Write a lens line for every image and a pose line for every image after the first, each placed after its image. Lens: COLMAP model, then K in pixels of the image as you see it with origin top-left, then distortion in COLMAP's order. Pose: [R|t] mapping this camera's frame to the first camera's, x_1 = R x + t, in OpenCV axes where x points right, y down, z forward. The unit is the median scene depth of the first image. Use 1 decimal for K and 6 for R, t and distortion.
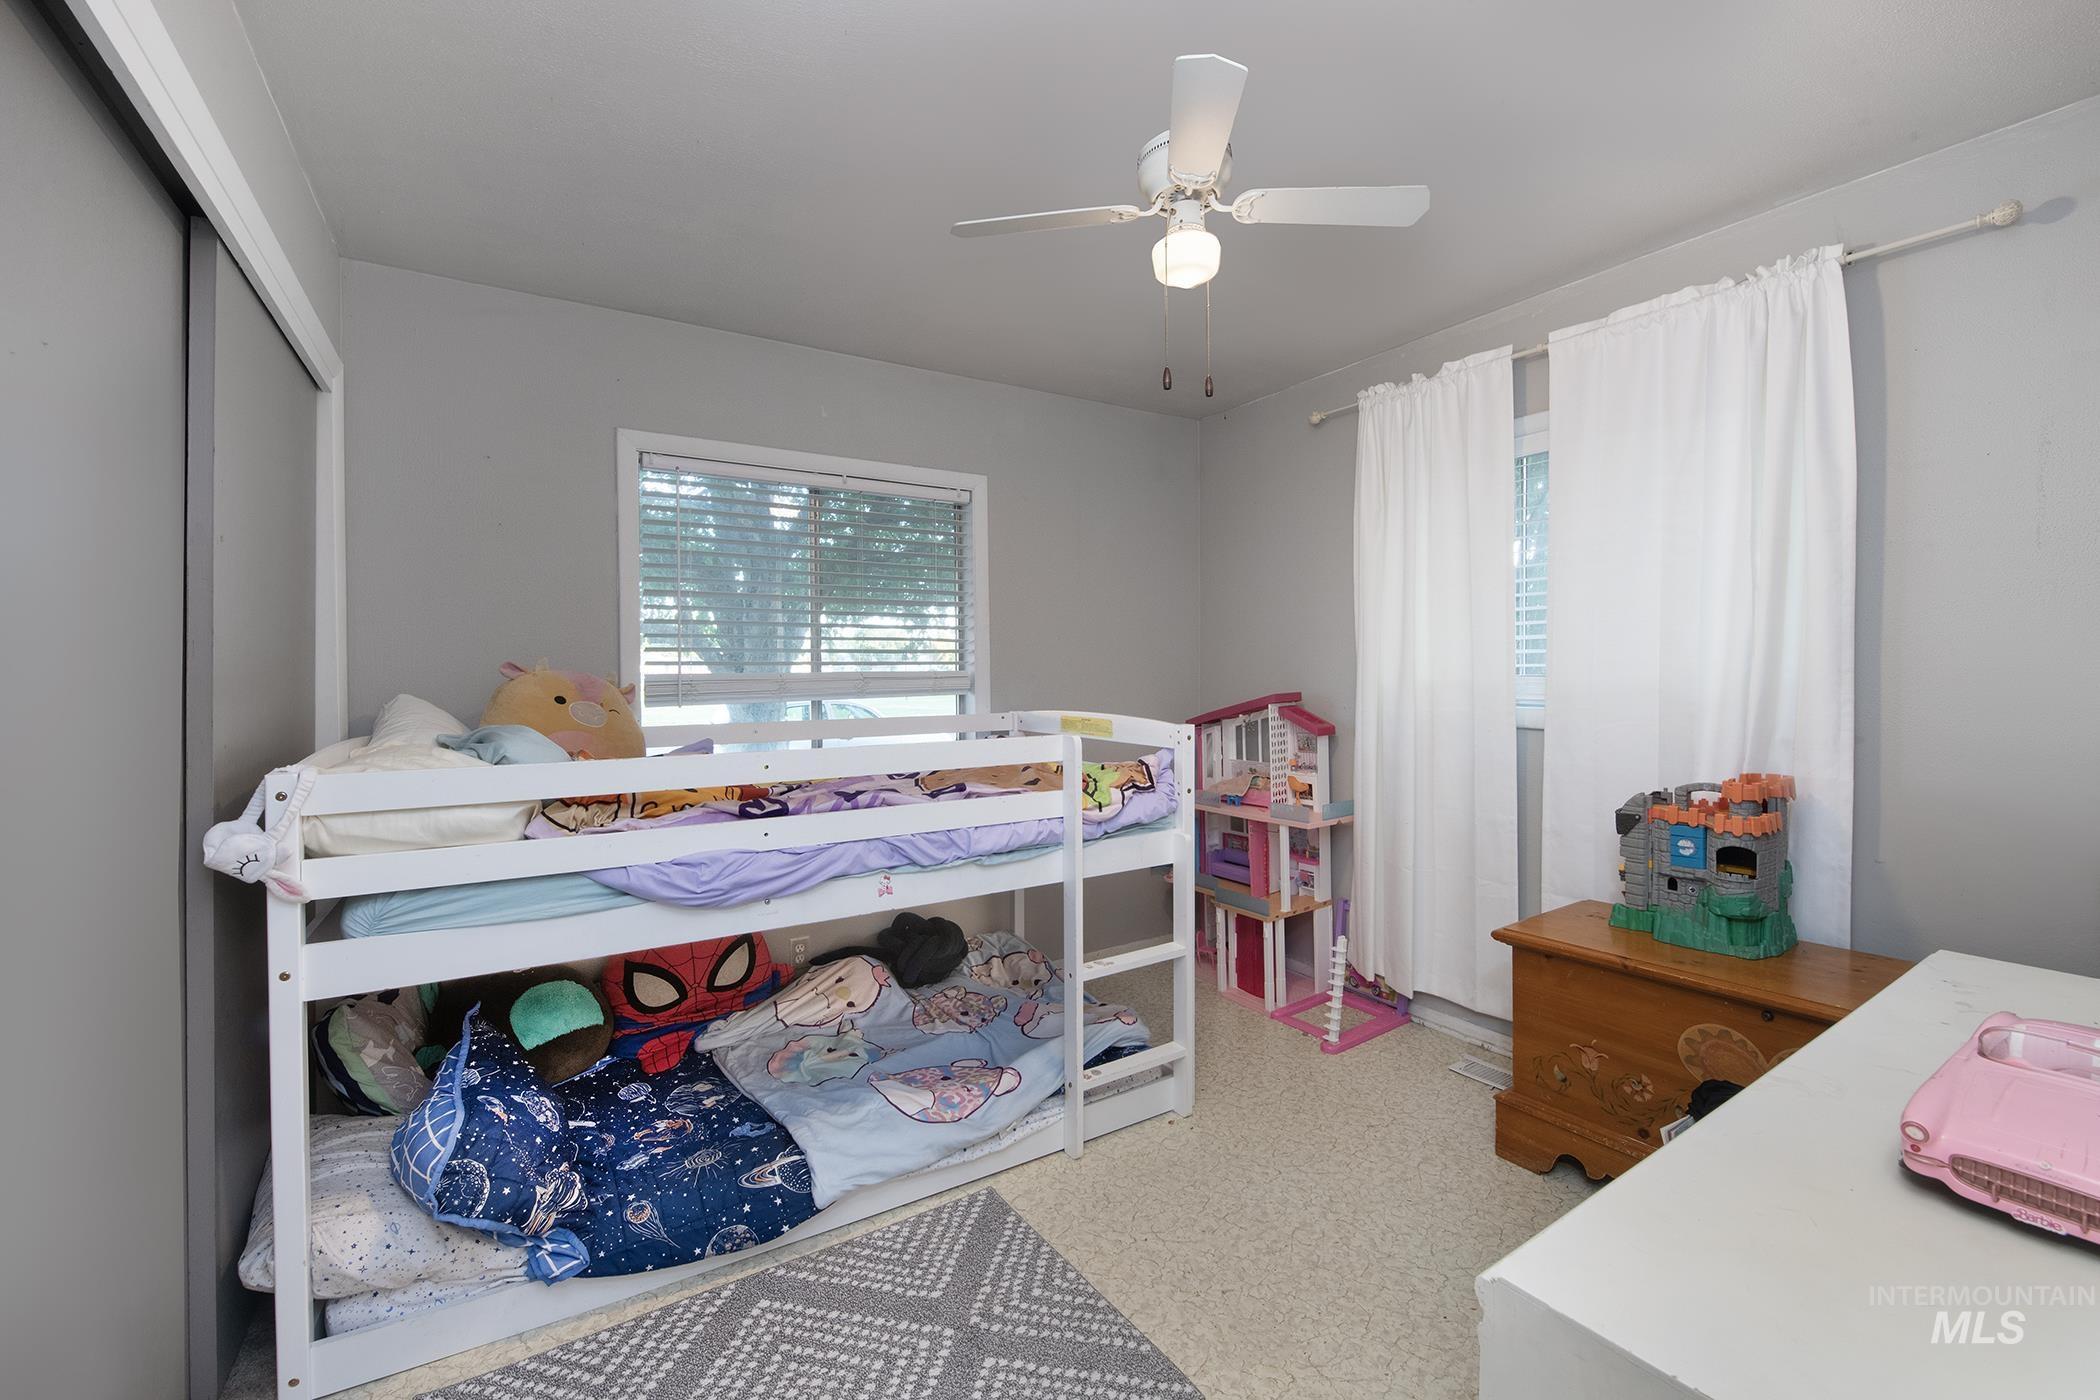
lens RADIAL K [[865.4, 0, 1025.5], [0, 865.4, 655.1], [0, 0, 1]] dist [-0.013118, -0.000273]
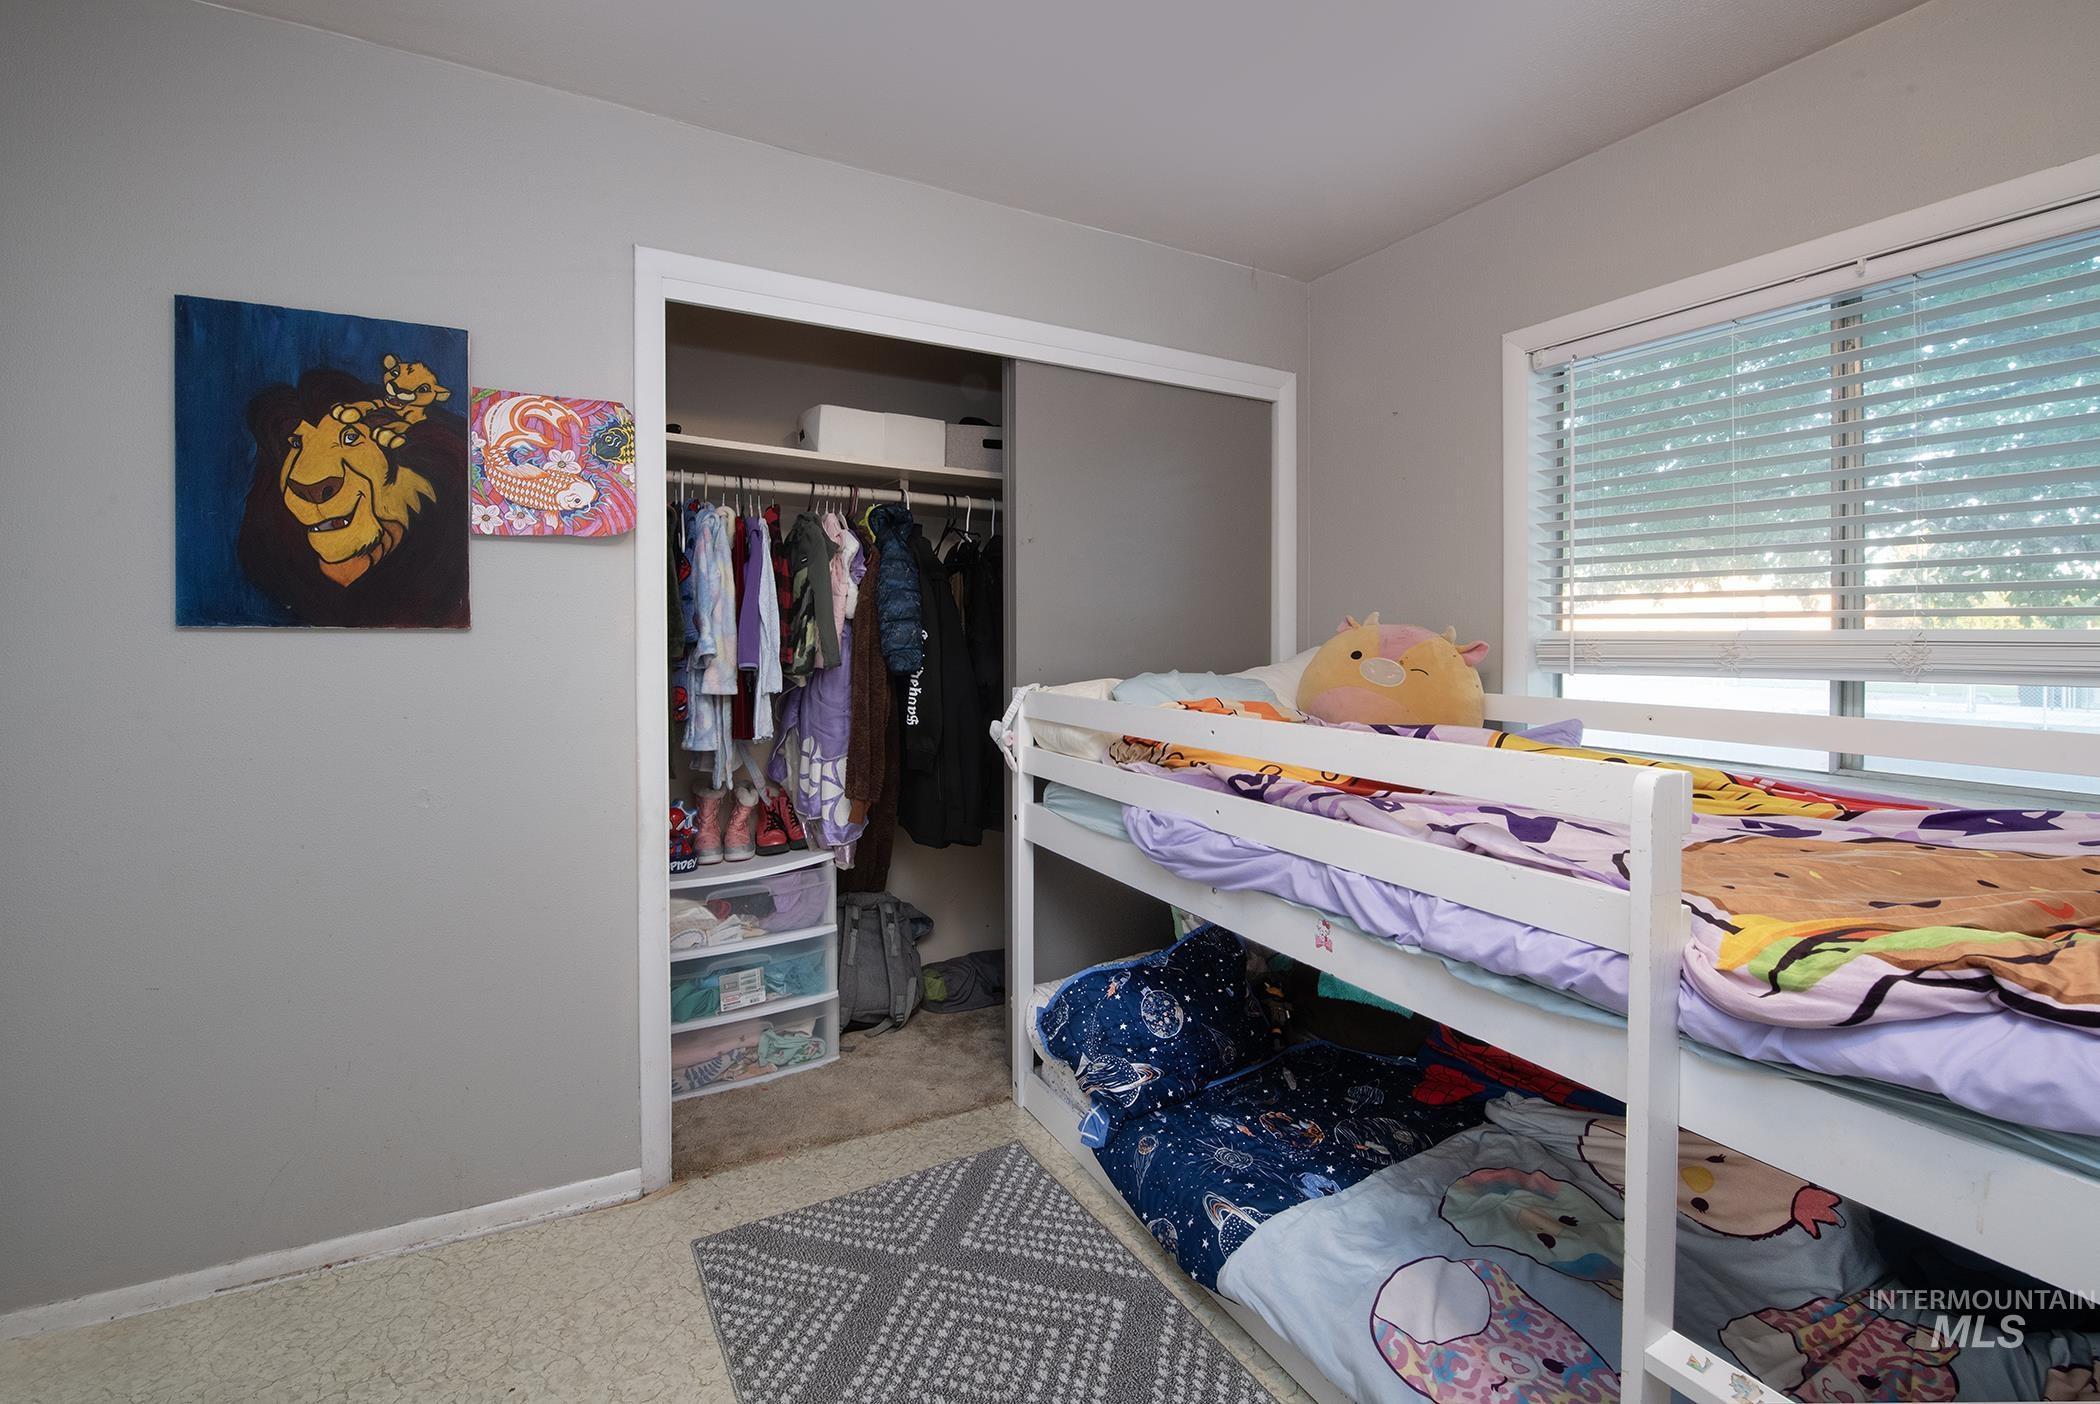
lens RADIAL K [[865.4, 0, 1025.5], [0, 865.4, 657.1], [0, 0, 1]] dist [-0.013118, -0.000273]
pose [[-0.012944, 0.032770, -0.999379, 0.503550], [0.001756, 0.999462, 0.032750, 0.026958], [0.999915, -0.001331, -0.012995, 0.773424]]
